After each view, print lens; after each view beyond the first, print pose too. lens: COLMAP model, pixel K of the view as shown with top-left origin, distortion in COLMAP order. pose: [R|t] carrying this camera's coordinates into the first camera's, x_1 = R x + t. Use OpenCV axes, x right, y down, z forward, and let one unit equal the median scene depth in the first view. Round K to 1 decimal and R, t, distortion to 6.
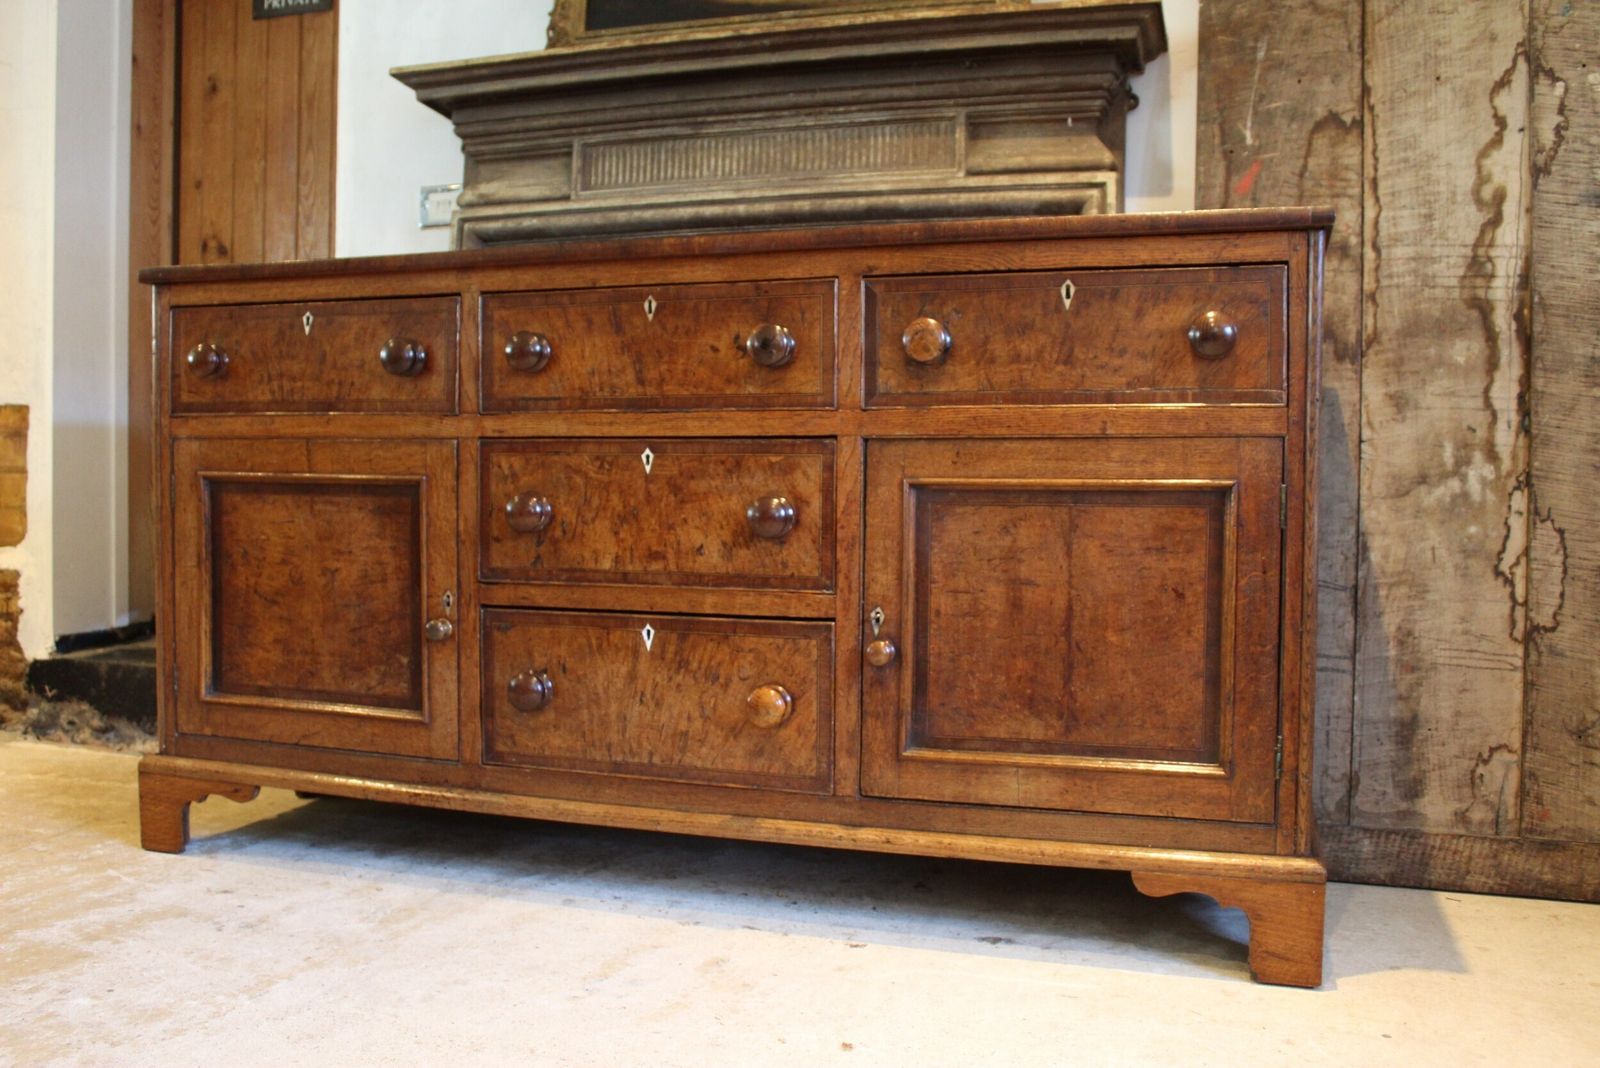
lens RADIAL K [[1399.4, 0, 790.2], [0, 1399.4, 532.0], [0, 0, 1]] dist [-0.161880, 0.152008]
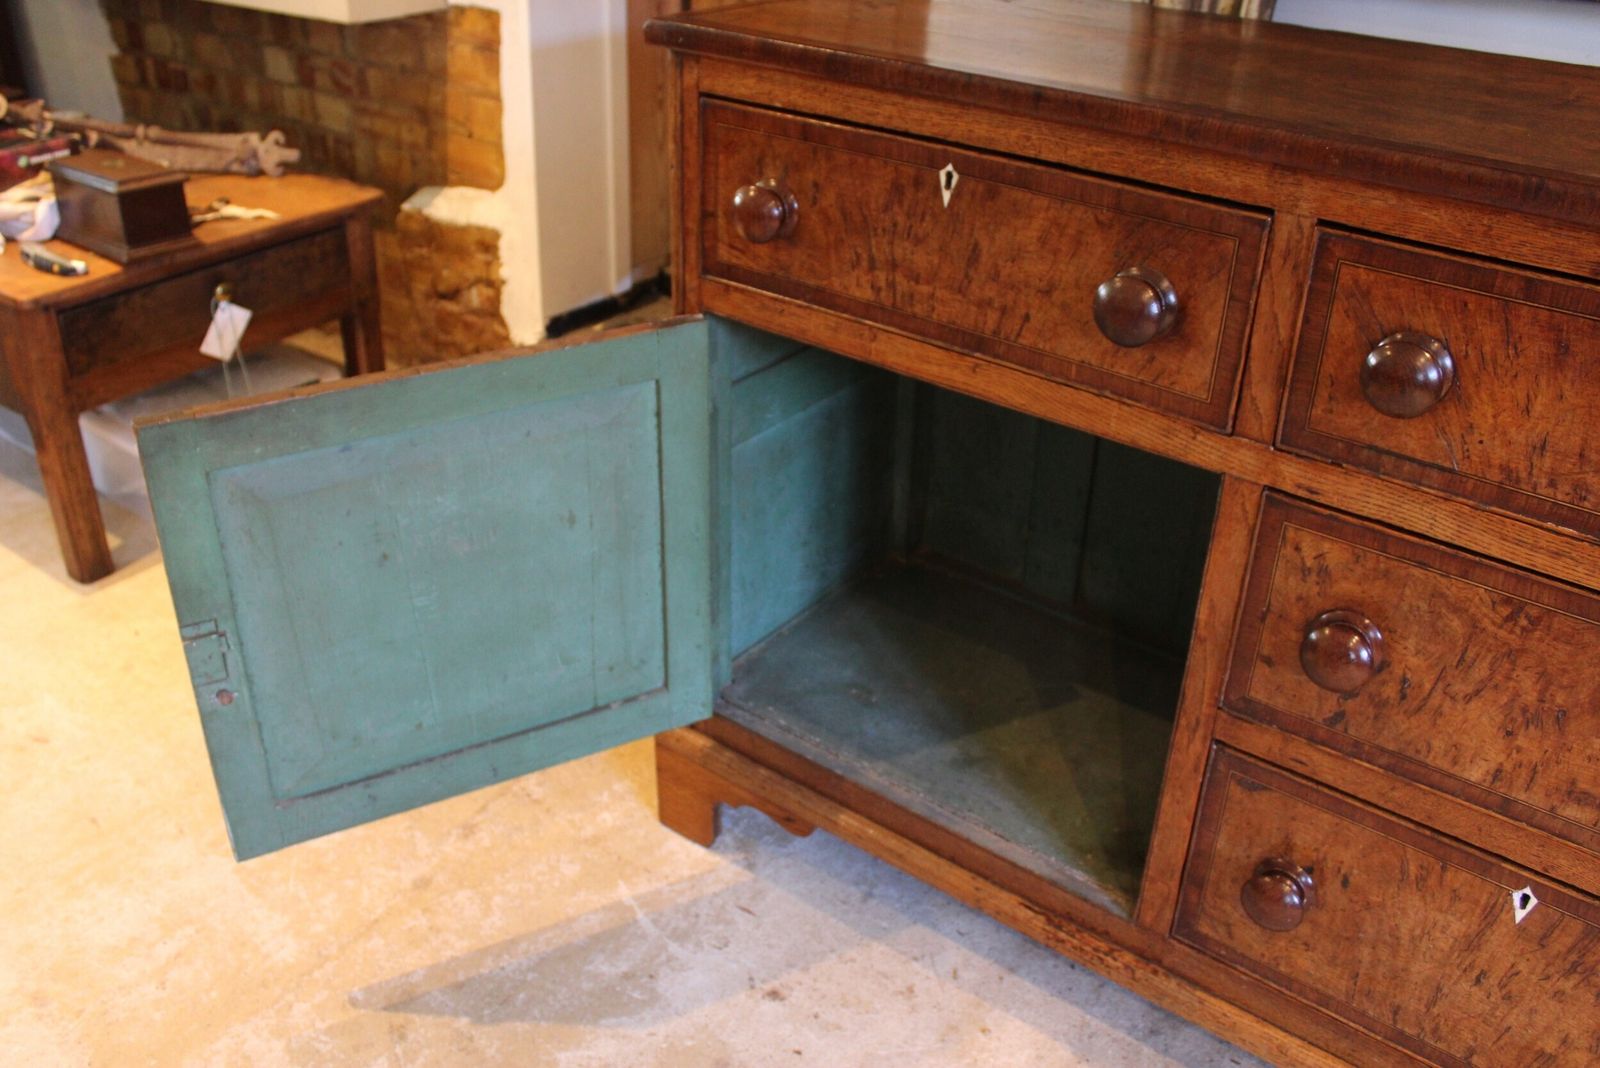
lens RADIAL K [[1413.8, 0, 777.8], [0, 1413.8, 528.1], [0, 0, 1]] dist [-0.167535, 0.158598]
pose [[0.938627, 0.174510, -0.297532, -0.239848], [-0.023855, 0.893355, 0.448718, -0.288980], [0.344108, -0.414081, 0.842690, 0.484377]]
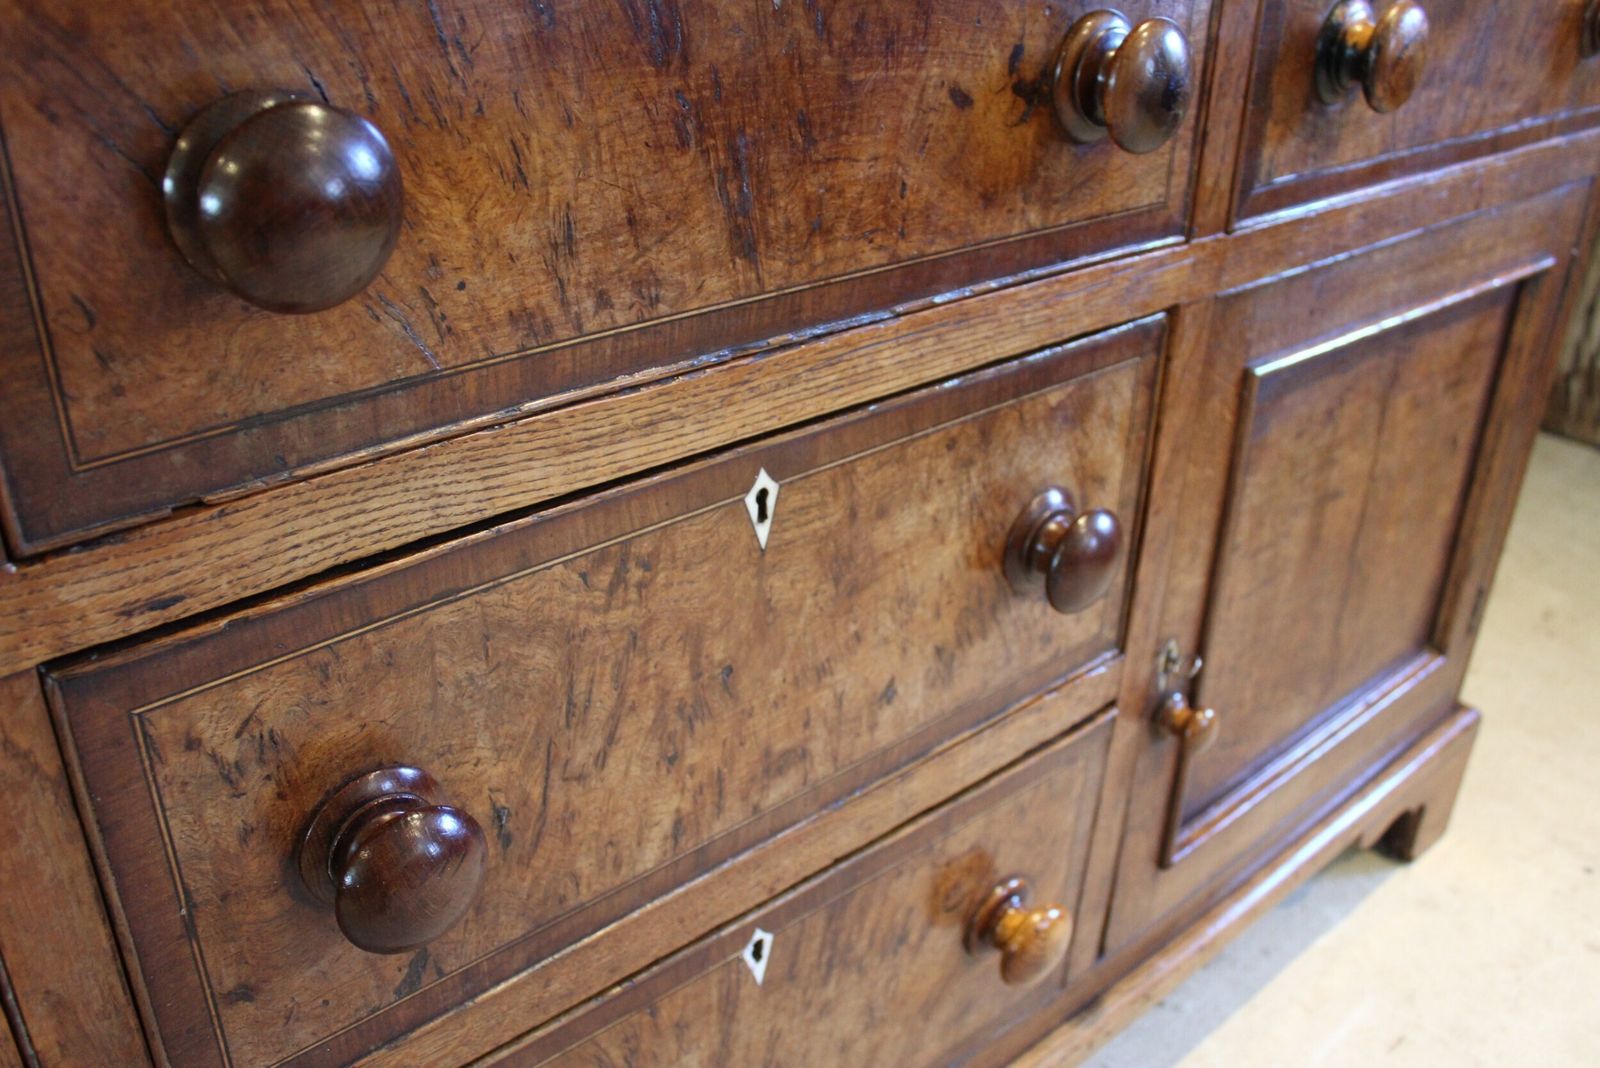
lens RADIAL K [[1368.4, 0, 790.3], [0, 1368.4, 536.3], [0, 0, 1]] dist [-0.163833, 0.149015]
pose [[0.521041, -0.392660, 0.757848, -0.304029], [0.011689, 0.891097, 0.453663, -0.167699], [-0.853452, -0.227518, 0.468888, 0.832014]]
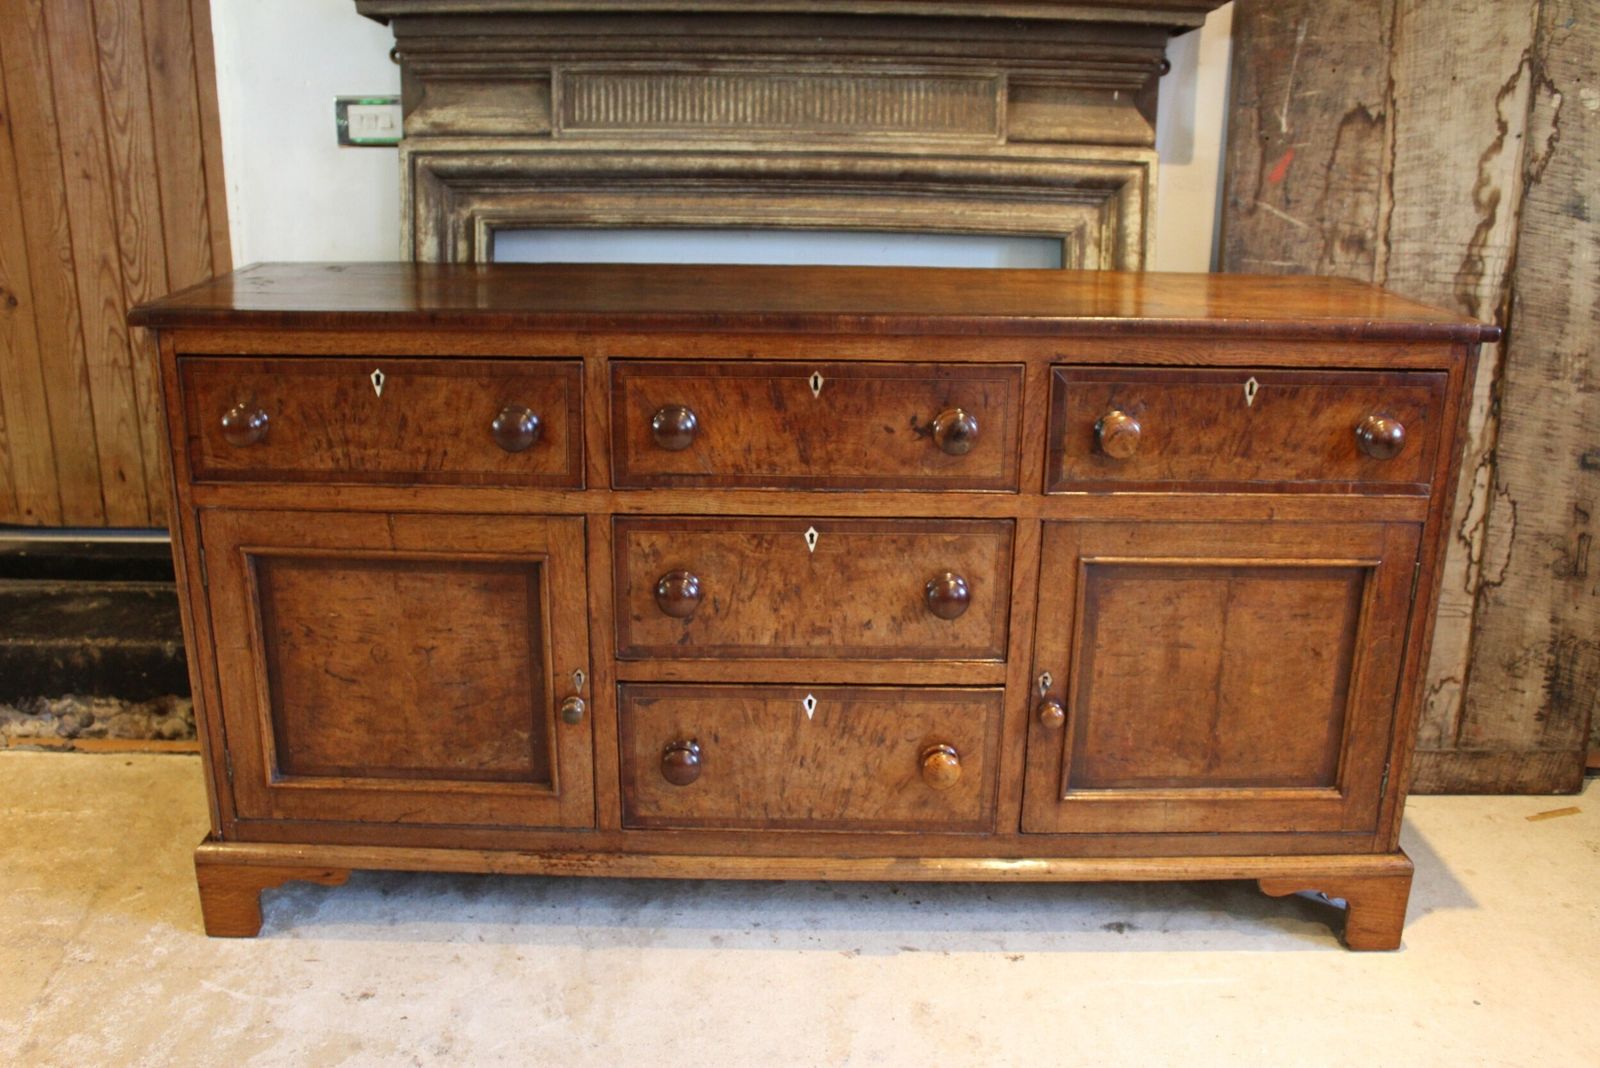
lens RADIAL K [[1399.4, 0, 790.2], [0, 1399.4, 532.0], [0, 0, 1]] dist [-0.161880, 0.152008]
pose [[0.949453, -0.091981, 0.300131, -0.392490], [0.006898, 0.961989, 0.273000, -0.309515], [-0.313833, -0.257130, 0.913998, 0.116399]]
